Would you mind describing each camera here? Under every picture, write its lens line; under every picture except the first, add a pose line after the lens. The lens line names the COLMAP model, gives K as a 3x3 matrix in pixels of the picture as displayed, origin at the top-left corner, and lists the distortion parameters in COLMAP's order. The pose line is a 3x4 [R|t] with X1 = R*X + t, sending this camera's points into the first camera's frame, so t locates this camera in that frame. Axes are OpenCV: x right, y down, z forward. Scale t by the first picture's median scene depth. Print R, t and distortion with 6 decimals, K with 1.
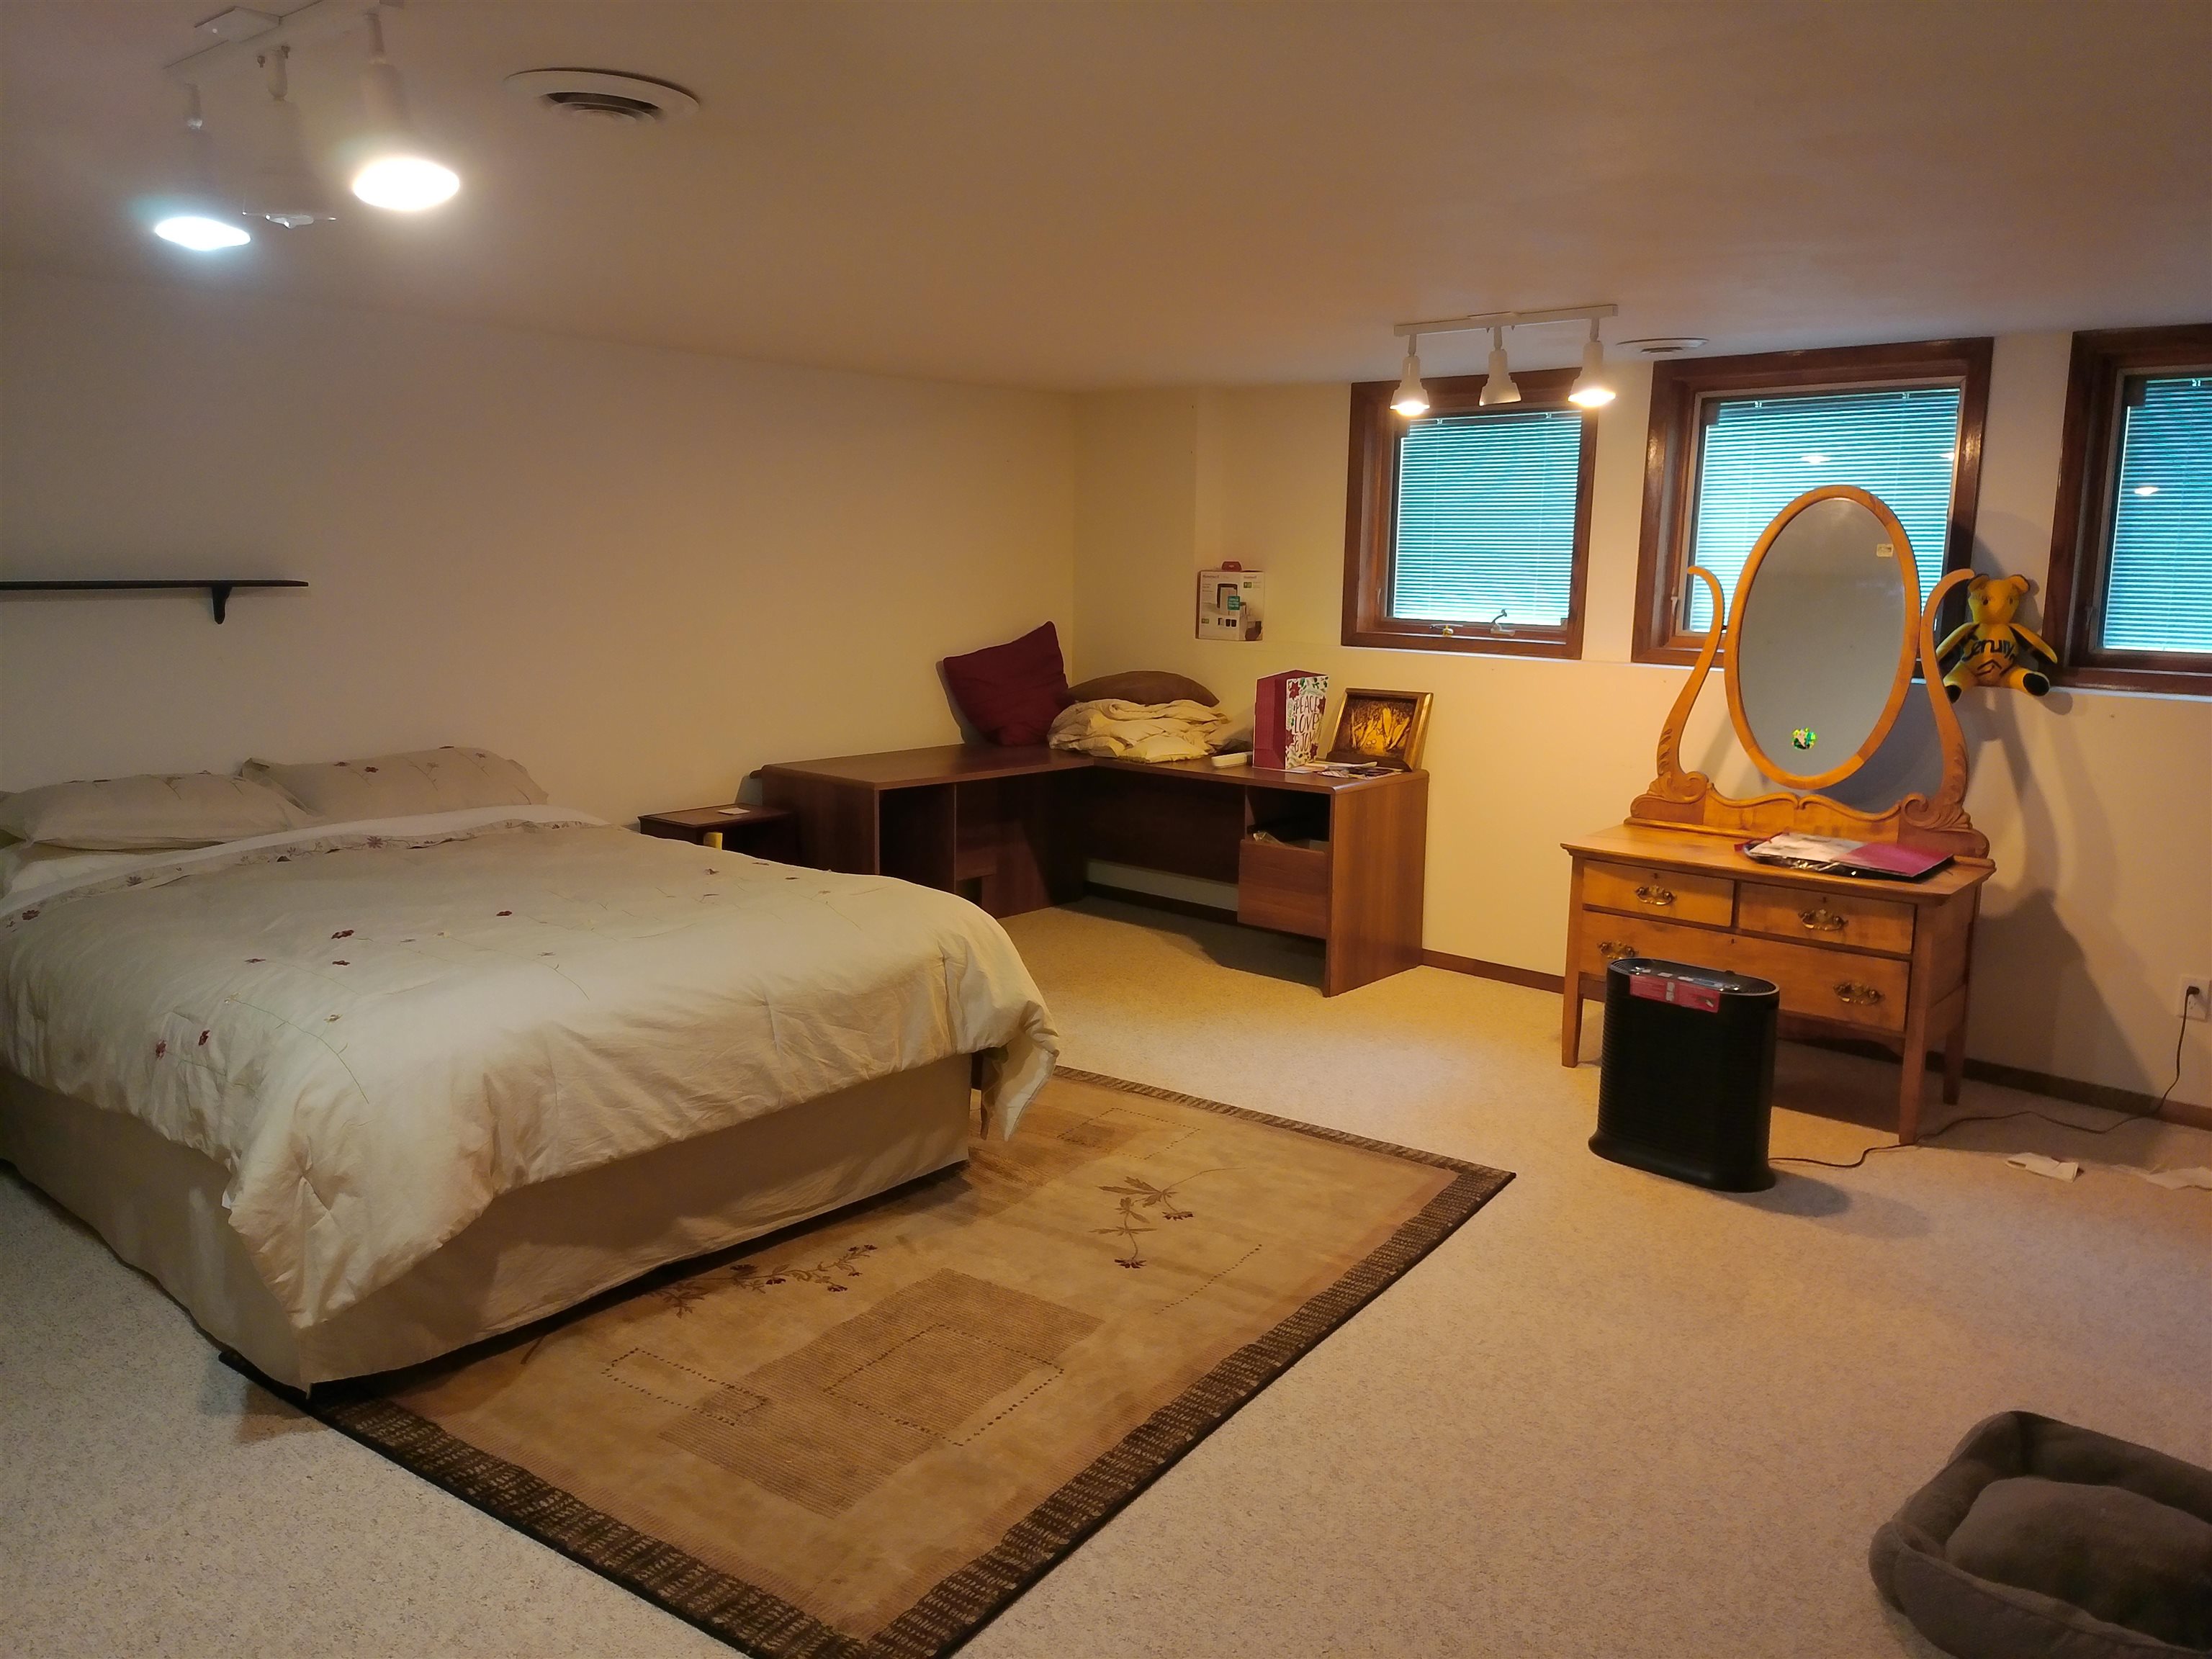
lens RADIAL K [[1658.3, 0, 1099.9], [0, 1658.3, 823.0], [0, 0, 1]] dist [0.097523, -0.051133]
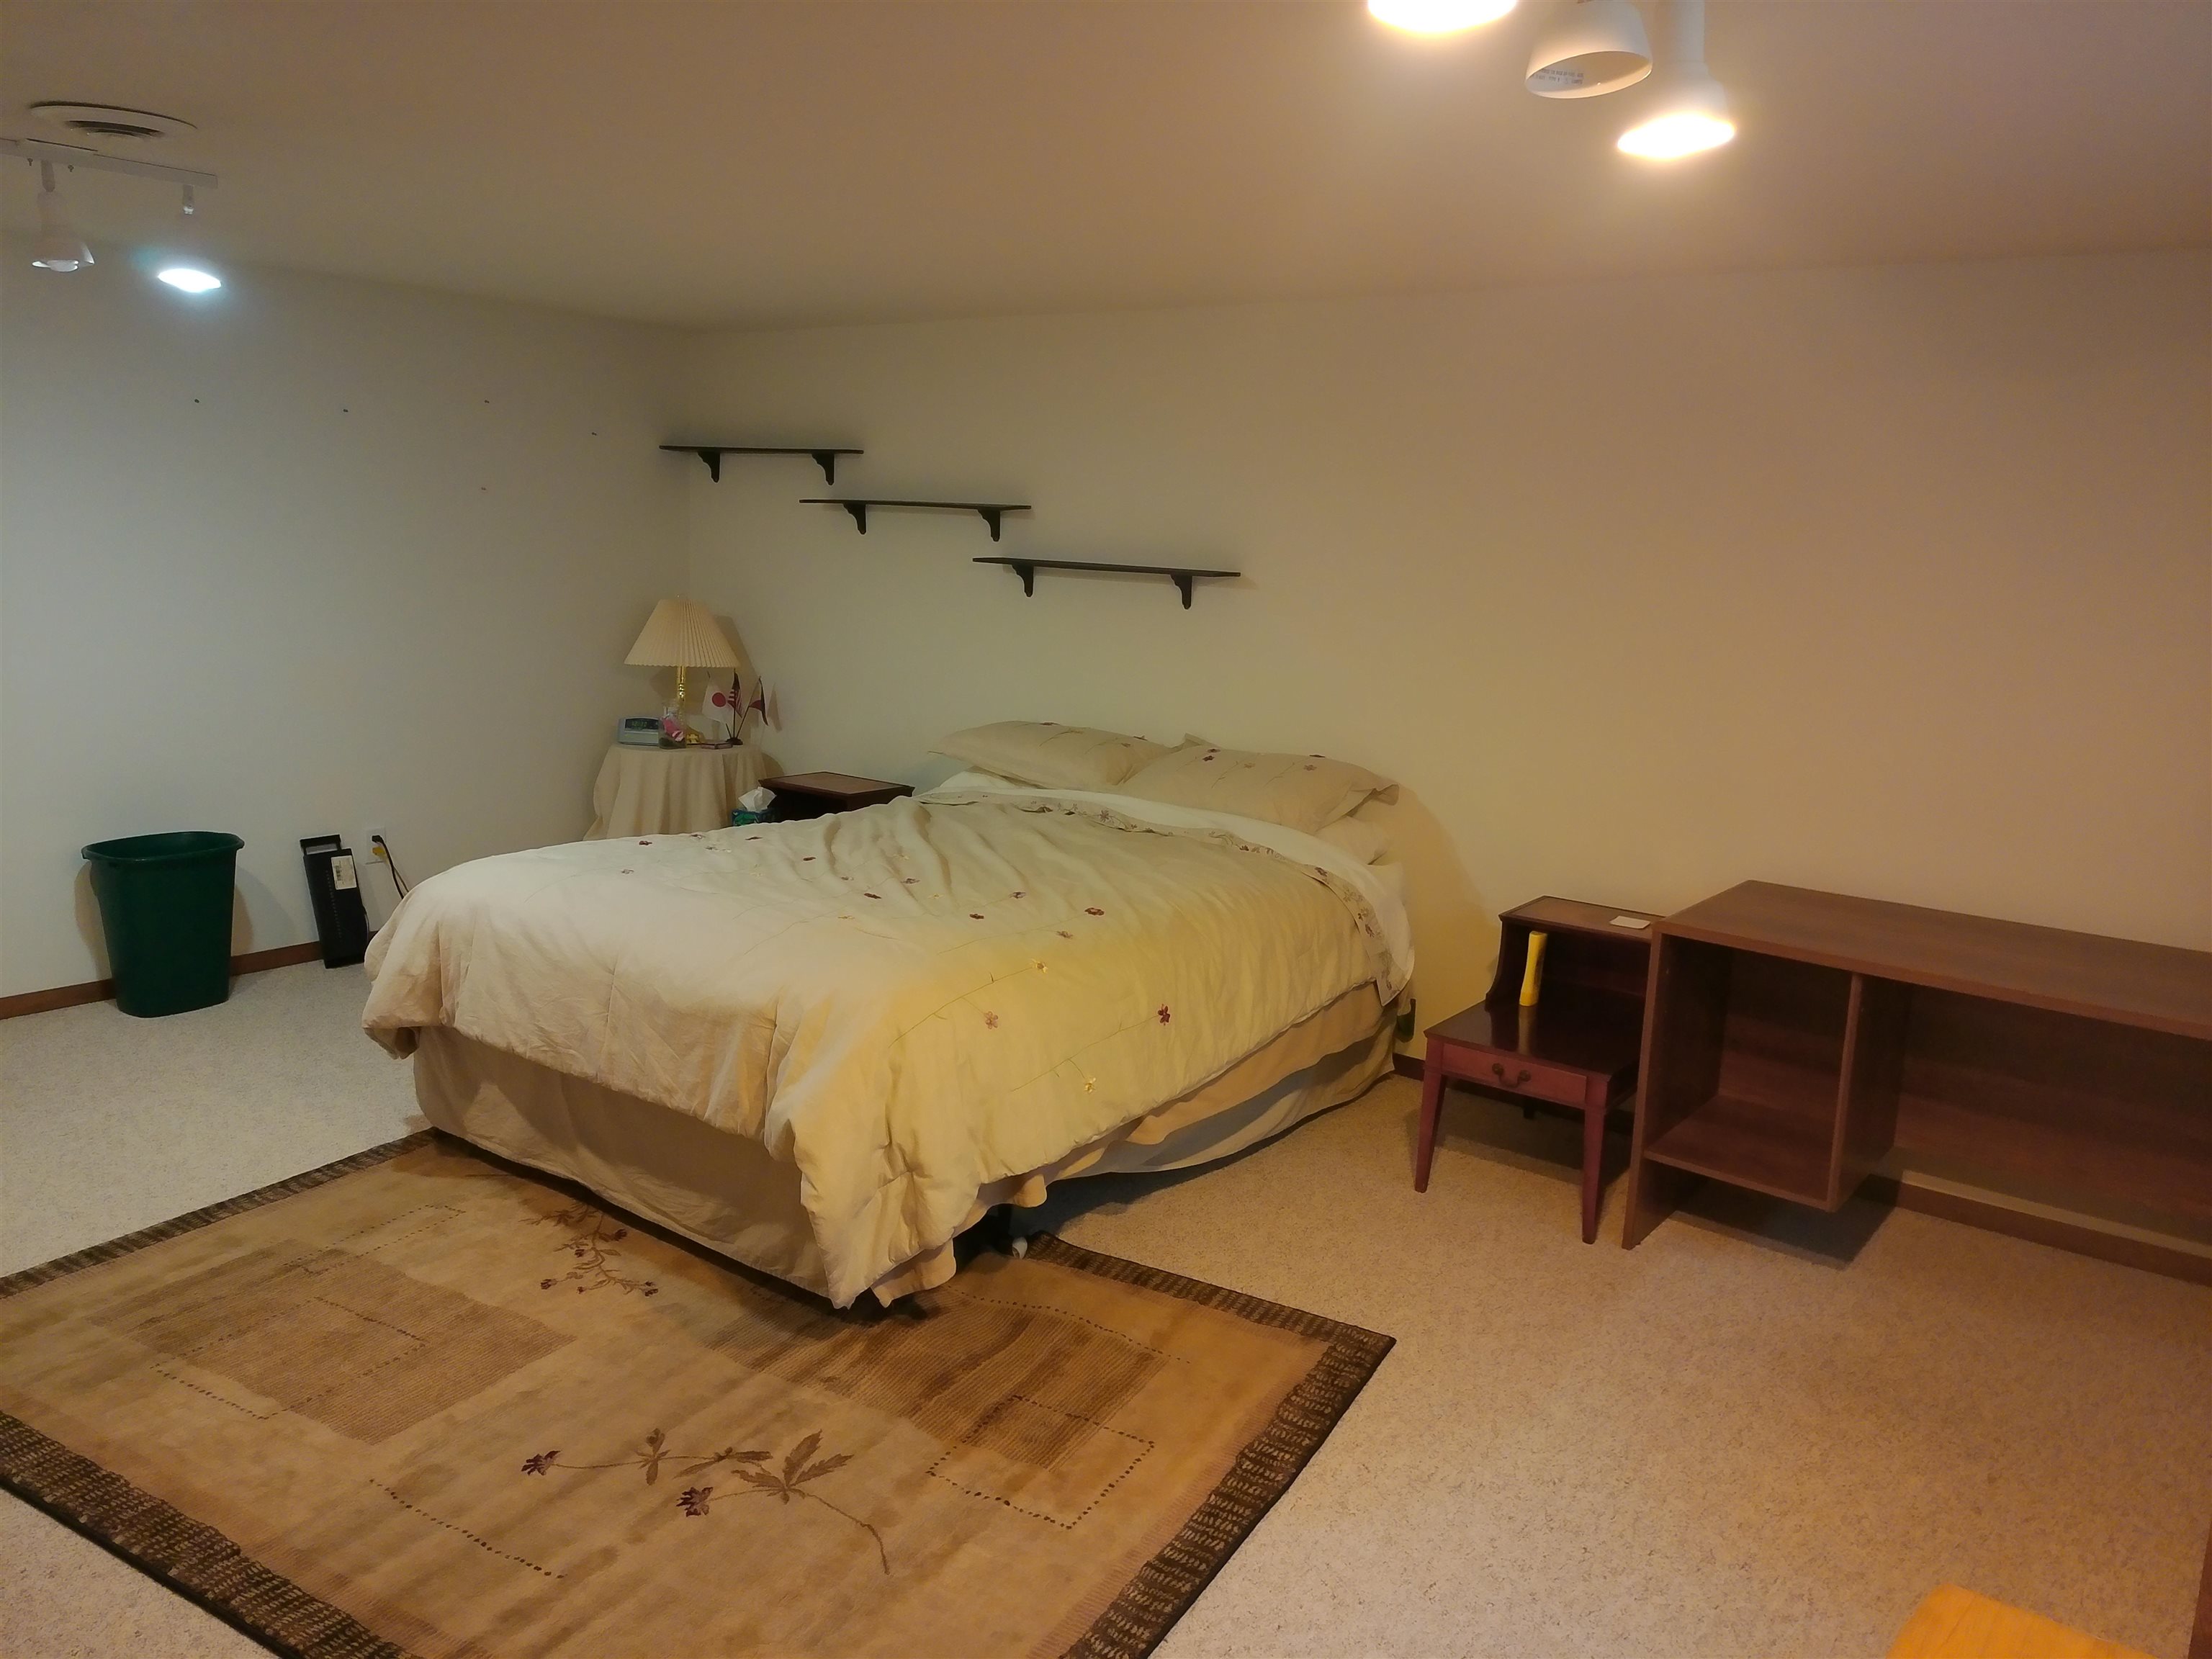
lens RADIAL K [[1658.3, 0, 1095.6], [0, 1658.3, 833.0], [0, 0, 1]] dist [0.097523, -0.051133]
pose [[0.070654, 0.176812, -0.981706, 0.724055], [-0.210676, 0.964609, 0.158570, -0.175363], [0.974999, 0.195618, 0.105403, 1.107381]]
